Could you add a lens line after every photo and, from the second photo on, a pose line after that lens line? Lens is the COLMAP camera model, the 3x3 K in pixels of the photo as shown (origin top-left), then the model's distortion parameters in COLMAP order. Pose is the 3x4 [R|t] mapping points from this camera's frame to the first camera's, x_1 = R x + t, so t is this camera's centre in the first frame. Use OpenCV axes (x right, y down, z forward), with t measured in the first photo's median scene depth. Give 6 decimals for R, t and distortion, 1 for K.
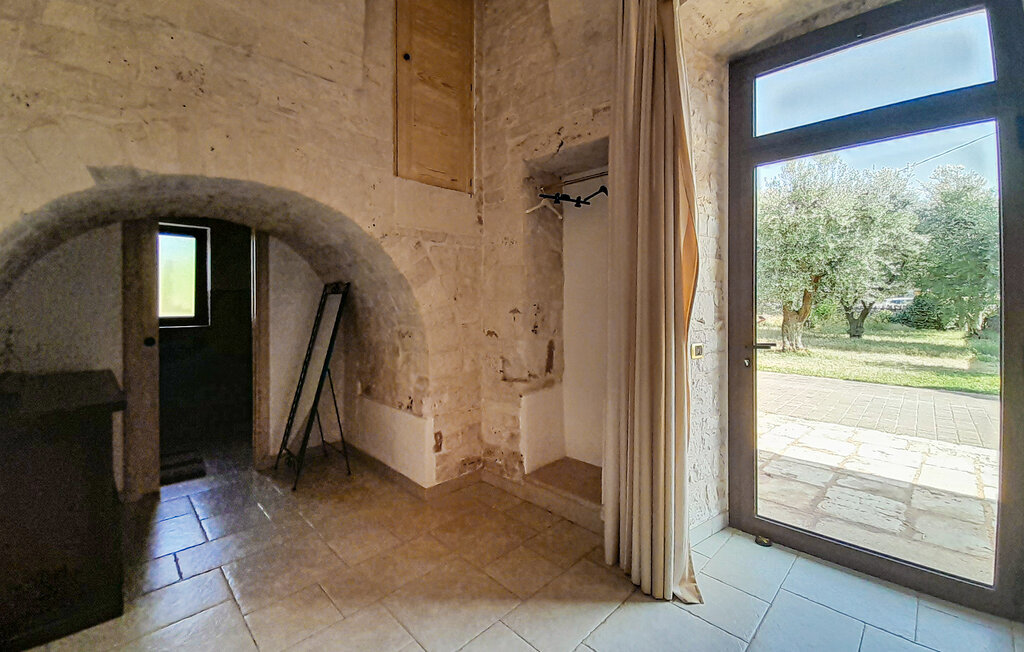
lens RADIAL K [[417.5, 0, 514.0], [0, 417.5, 300.7], [0, 0, 1]] dist [0.001176, -0.000239]
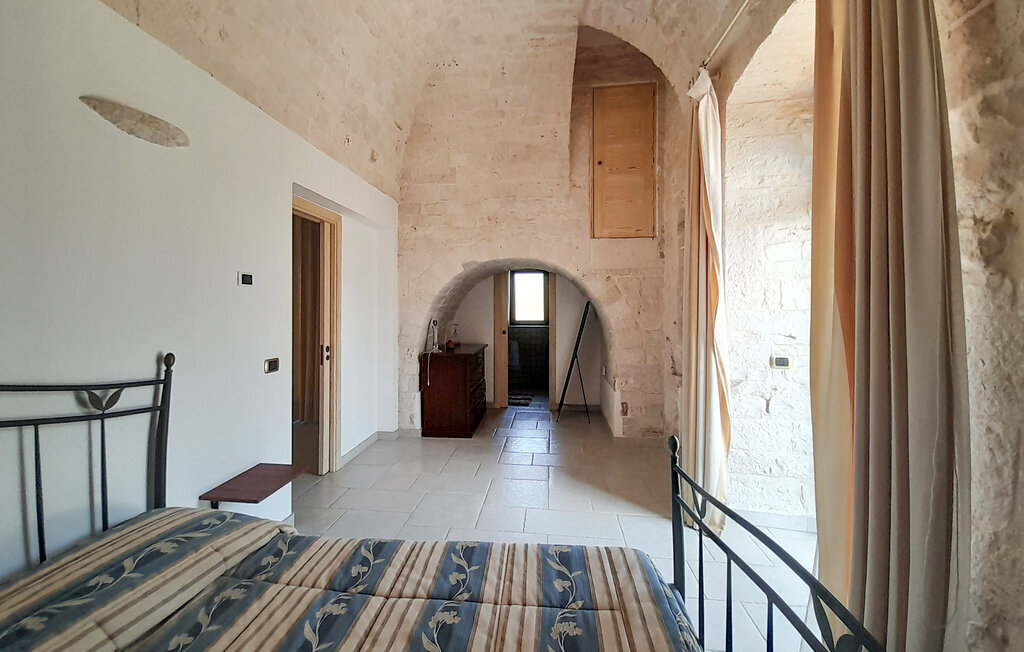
lens RADIAL K [[417.5, 0, 514.0], [0, 417.5, 300.7], [0, 0, 1]] dist [0.001176, -0.000239]
pose [[0.634627, -0.006993, -0.772787, 0.658951], [-0.004907, 0.999902, -0.013077, -0.023828], [0.772803, 0.012091, 0.634531, -0.232569]]
